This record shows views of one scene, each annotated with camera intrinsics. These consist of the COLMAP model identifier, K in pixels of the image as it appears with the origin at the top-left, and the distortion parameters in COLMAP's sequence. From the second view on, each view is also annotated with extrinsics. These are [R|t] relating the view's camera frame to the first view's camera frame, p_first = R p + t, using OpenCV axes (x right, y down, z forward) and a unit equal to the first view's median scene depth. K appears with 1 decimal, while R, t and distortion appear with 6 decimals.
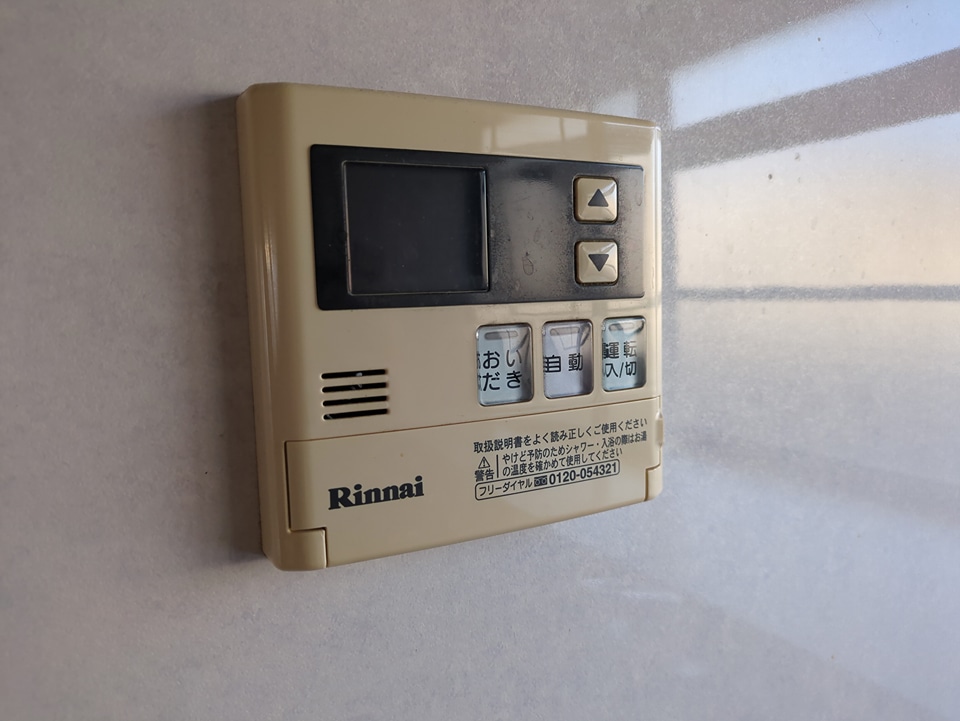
lens RADIAL K [[719.3, 0, 482.7], [0, 719.3, 357.9], [0, 0, 1]] dist [0.061964, -0.051851]
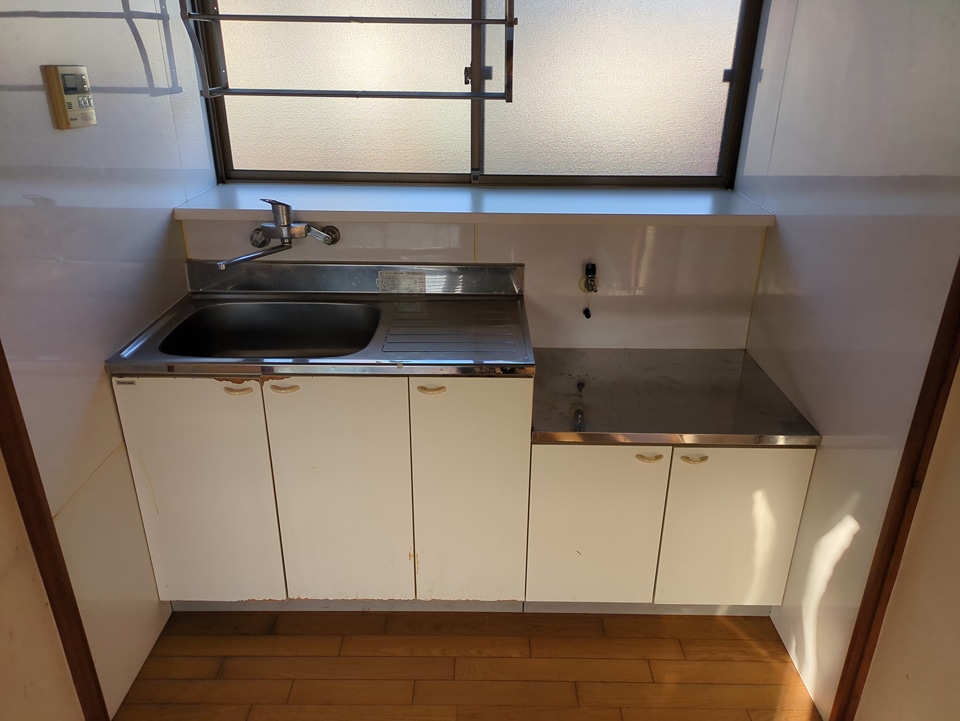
lens RADIAL K [[719.3, 0, 482.7], [0, 719.3, 357.9], [0, 0, 1]] dist [0.061964, -0.051851]
pose [[0.464679, -0.324224, 0.823985, -5.597135], [0.062947, 0.940294, 0.334491, 0.253030], [-0.883239, -0.103564, 0.457344, -6.982514]]
